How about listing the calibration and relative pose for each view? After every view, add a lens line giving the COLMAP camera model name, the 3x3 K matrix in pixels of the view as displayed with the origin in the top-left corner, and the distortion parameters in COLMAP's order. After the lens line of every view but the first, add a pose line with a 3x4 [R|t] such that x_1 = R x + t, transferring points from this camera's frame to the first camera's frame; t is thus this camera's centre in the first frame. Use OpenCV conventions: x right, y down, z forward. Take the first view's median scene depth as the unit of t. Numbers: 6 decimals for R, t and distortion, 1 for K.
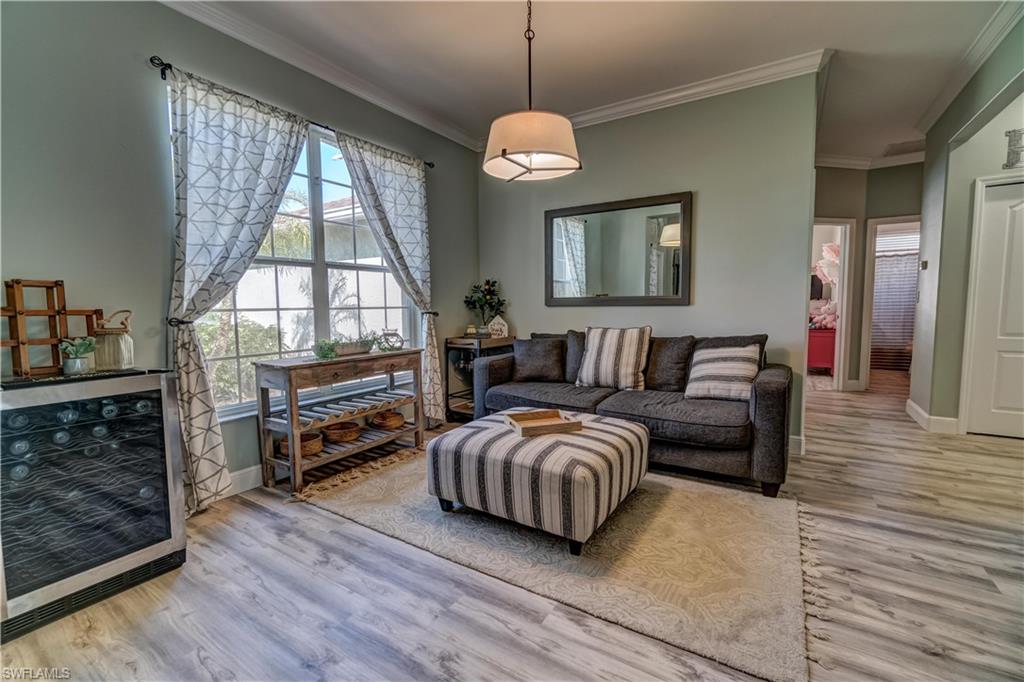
lens RADIAL K [[442.9, 0, 490.0], [0, 442.9, 340.6], [0, 0, 1]] dist [-0.004802, -0.000391]
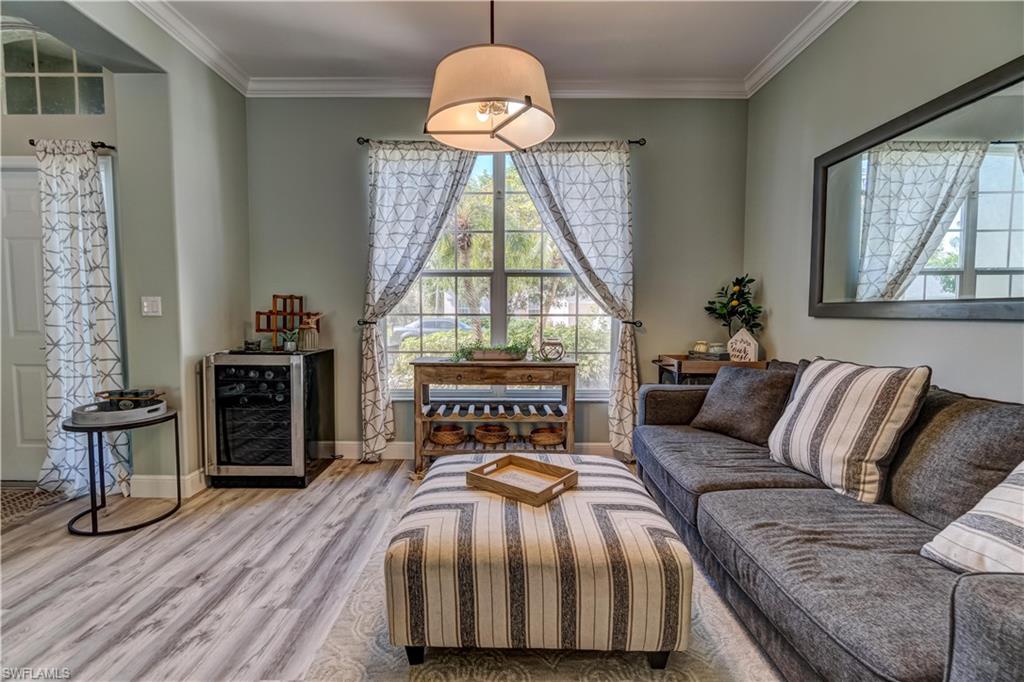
lens RADIAL K [[441.2, 0, 504.7], [0, 441.2, 340.0], [0, 0, 1]] dist [-0.003287, 0.000037]
pose [[0.560096, 0.064530, -0.825911, 0.499278], [-0.076519, 0.996729, 0.025984, -0.039943], [0.824886, 0.048644, 0.563202, 0.414092]]
